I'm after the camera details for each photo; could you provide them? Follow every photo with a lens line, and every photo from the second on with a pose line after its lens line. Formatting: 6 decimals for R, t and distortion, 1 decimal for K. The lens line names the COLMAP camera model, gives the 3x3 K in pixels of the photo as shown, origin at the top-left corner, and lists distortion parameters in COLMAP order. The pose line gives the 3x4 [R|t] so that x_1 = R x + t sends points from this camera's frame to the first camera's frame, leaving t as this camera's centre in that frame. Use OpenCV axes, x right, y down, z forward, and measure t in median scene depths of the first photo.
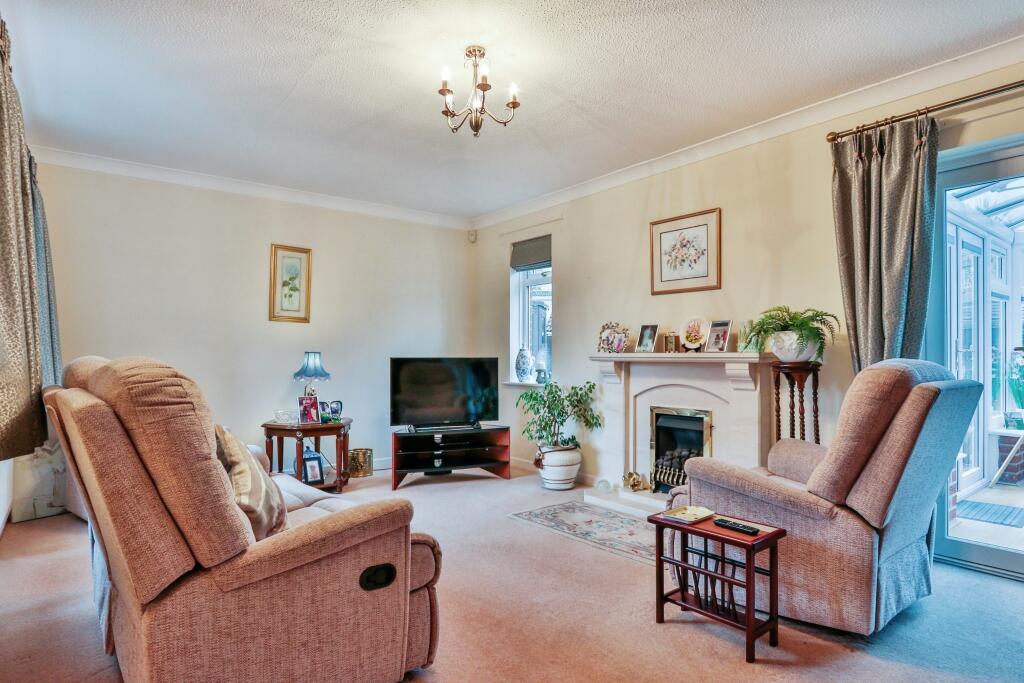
lens RADIAL K [[562.4, 0, 516.9], [0, 562.4, 343.4], [0, 0, 1]] dist [-0.014212, 0.000387]
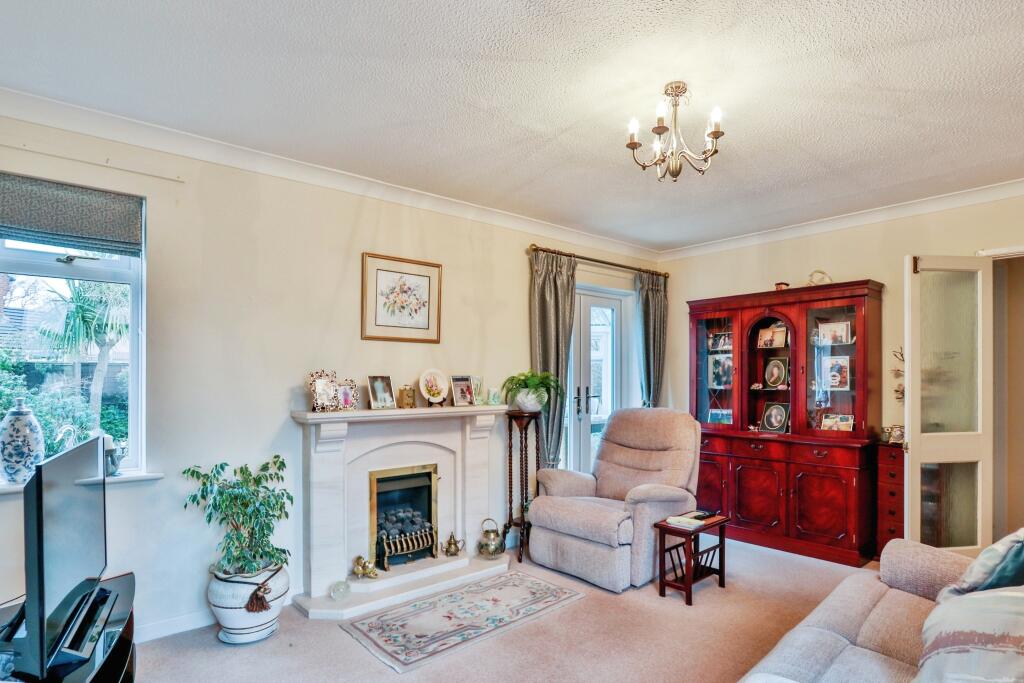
lens RADIAL K [[551.6, 0, 512.9], [0, 551.6, 376.7], [0, 0, 1]] dist [-0.051434, 0.000209]
pose [[-0.049513, 0.001087, 0.998773, -0.637760], [-0.019217, 0.999813, -0.002041, -0.036010], [-0.998589, -0.019295, -0.049483, 0.889993]]
